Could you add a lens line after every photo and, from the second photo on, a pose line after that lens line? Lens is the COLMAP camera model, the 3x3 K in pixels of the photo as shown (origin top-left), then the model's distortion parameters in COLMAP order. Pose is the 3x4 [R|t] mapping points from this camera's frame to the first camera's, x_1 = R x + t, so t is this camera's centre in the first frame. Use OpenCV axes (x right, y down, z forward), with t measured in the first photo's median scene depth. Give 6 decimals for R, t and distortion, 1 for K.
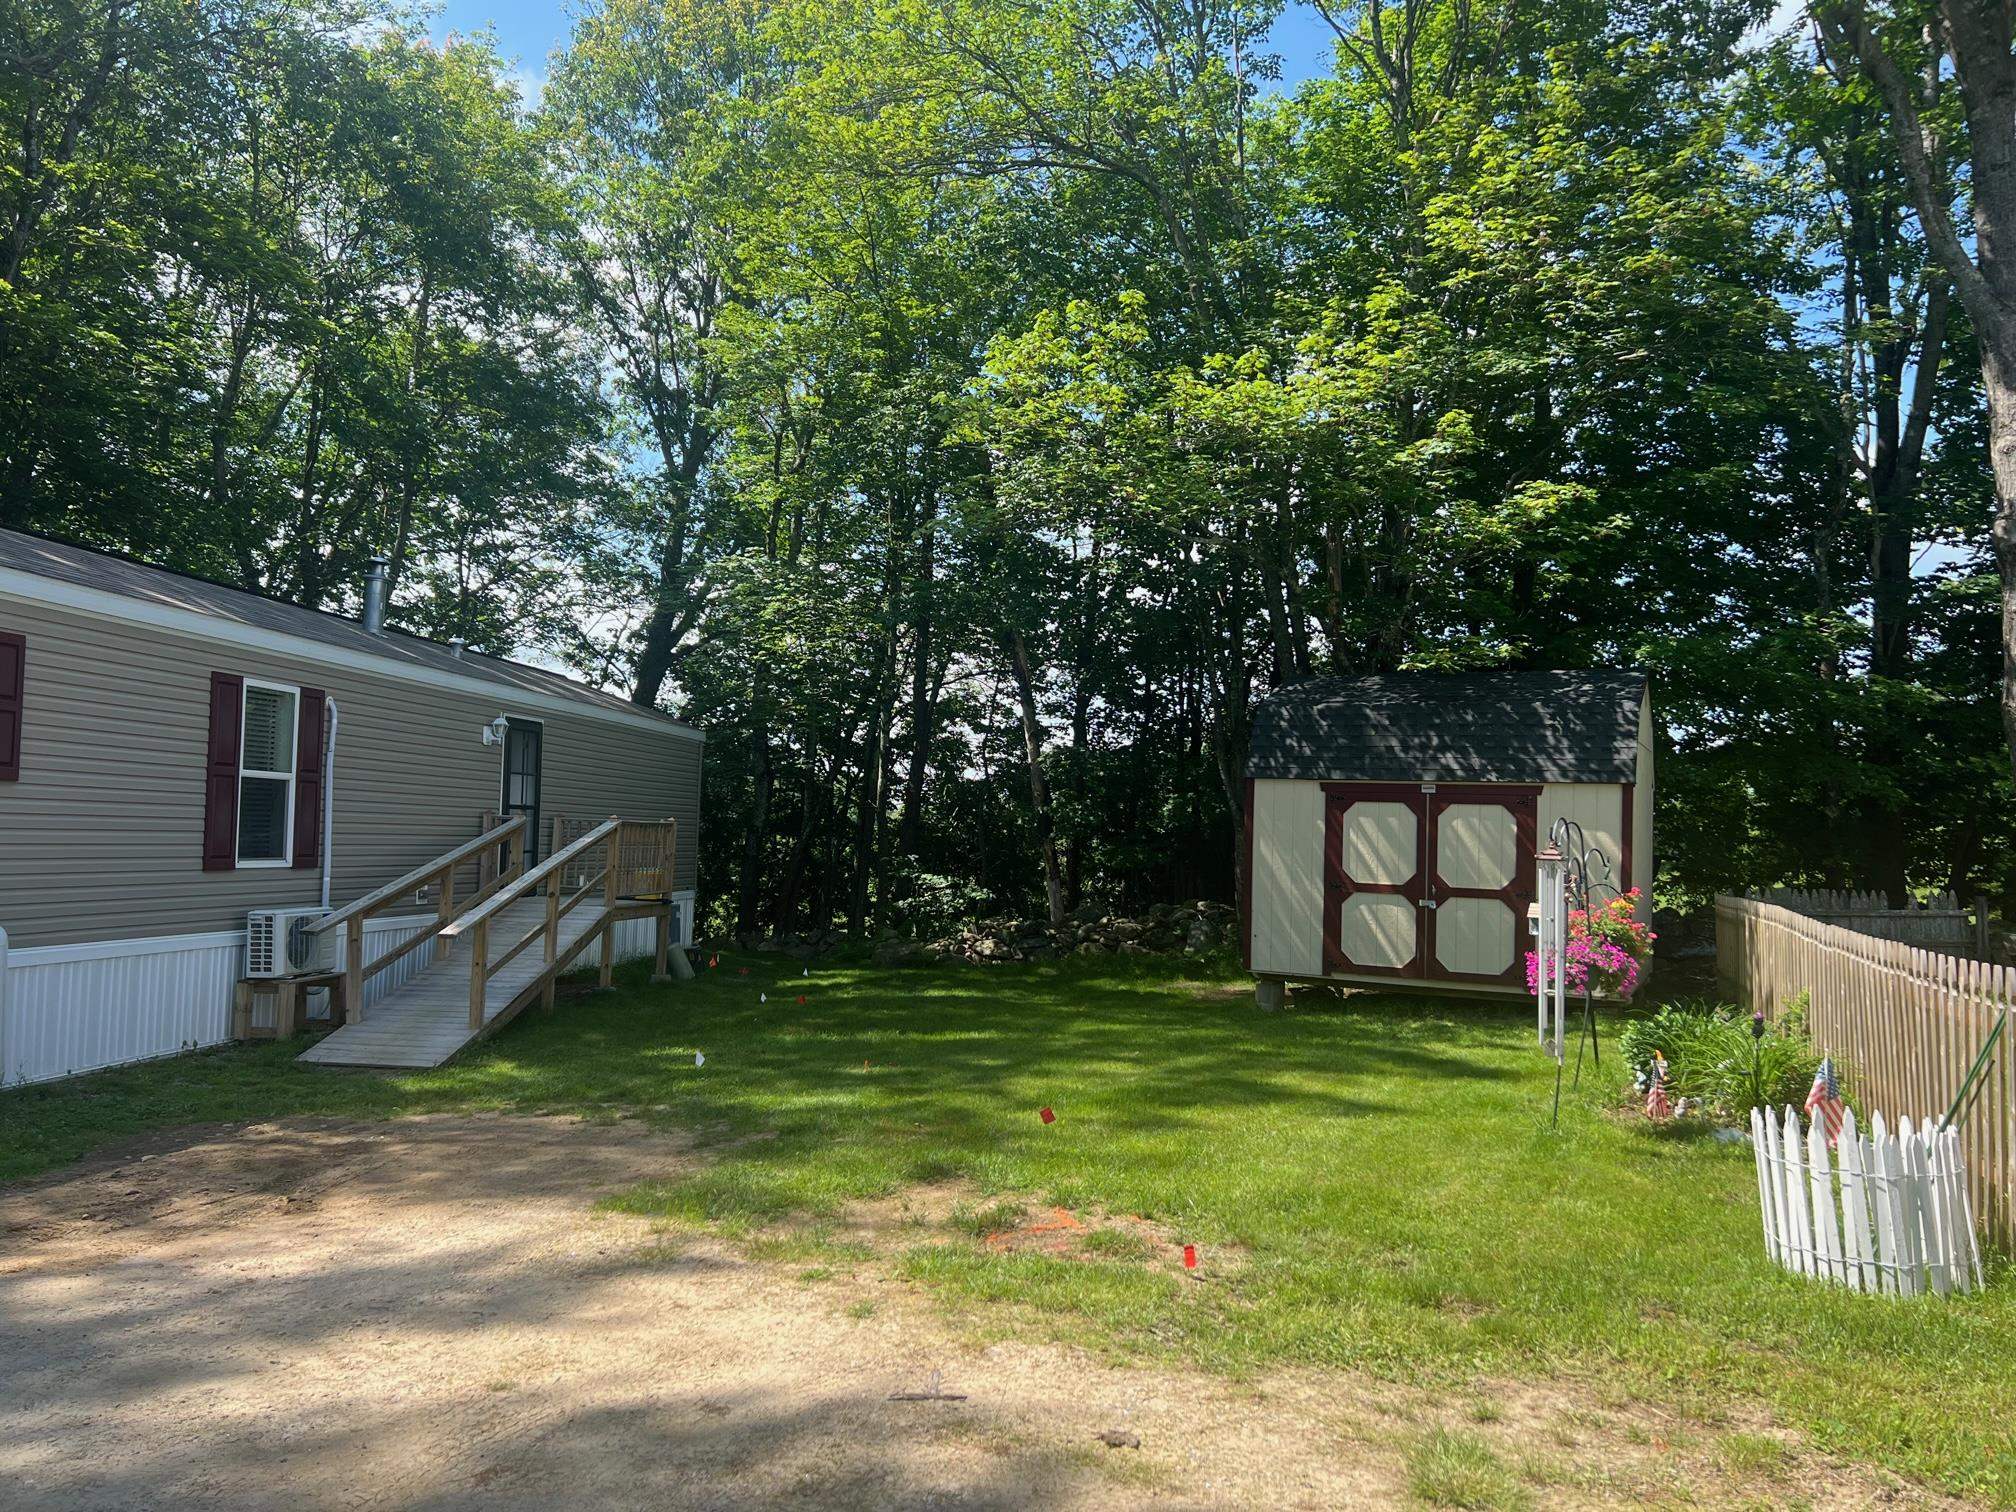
lens RADIAL K [[1496.7, 0, 1008.9], [0, 1496.7, 787.6], [0, 0, 1]] dist [0.045015, -0.055510]
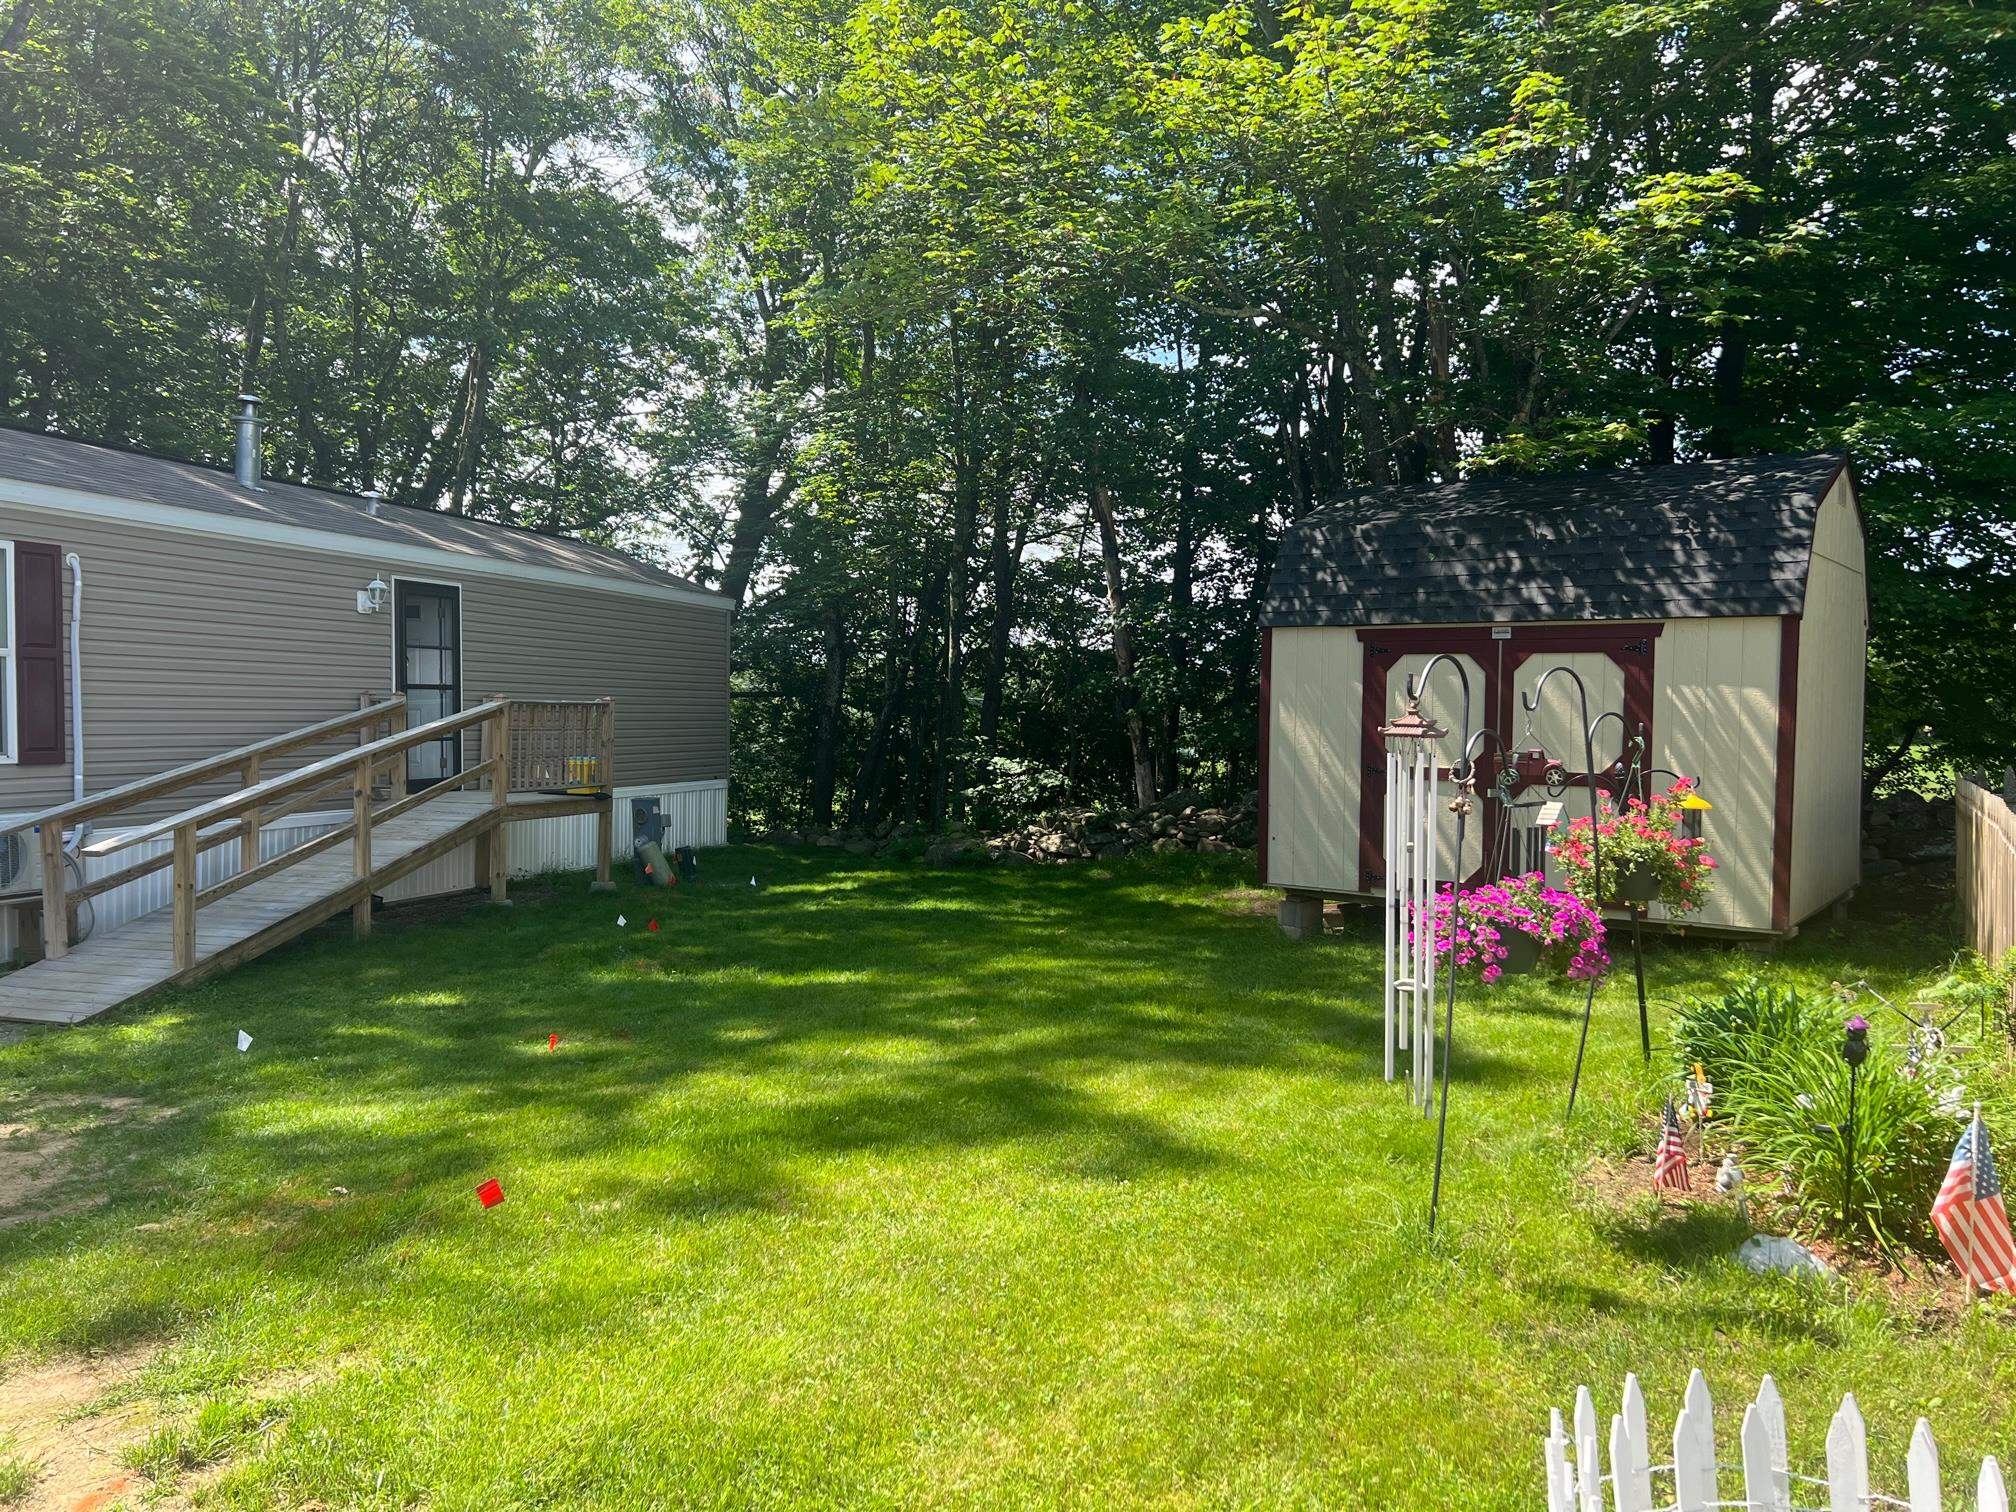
lens RADIAL K [[1496.7, 0, 1008.9], [0, 1496.7, 787.6], [0, 0, 1]] dist [0.045015, -0.055510]
pose [[0.984644, -0.009137, -0.174333, 0.152830], [0.023054, 0.996689, 0.077972, 0.011321], [0.173044, -0.080793, 0.981595, 0.225316]]
